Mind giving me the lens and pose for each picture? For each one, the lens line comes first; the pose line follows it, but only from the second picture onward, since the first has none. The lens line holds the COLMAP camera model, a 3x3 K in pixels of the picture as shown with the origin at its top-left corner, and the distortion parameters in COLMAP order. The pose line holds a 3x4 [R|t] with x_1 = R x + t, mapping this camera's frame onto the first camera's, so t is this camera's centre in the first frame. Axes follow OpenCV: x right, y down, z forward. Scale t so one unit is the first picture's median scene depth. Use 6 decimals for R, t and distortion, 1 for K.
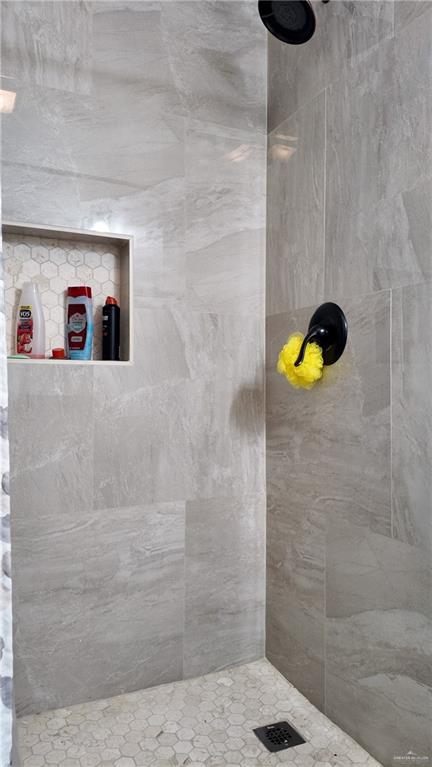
lens RADIAL K [[571.4, 0, 183.4], [0, 571.4, 426.5], [0, 0, 1]] dist [0.105665, -0.101185]
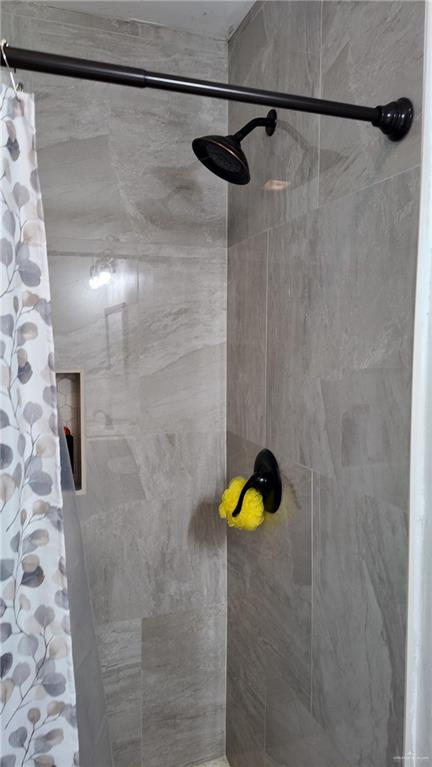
lens RADIAL K [[571.4, 0, 230.5], [0, 571.4, 356.3], [0, 0, 1]] dist [0.105665, -0.101185]
pose [[0.992131, 0.012375, -0.124591, 0.282521], [0.000946, 0.994334, 0.106296, -0.441691], [0.125200, -0.105577, 0.986498, 0.040439]]
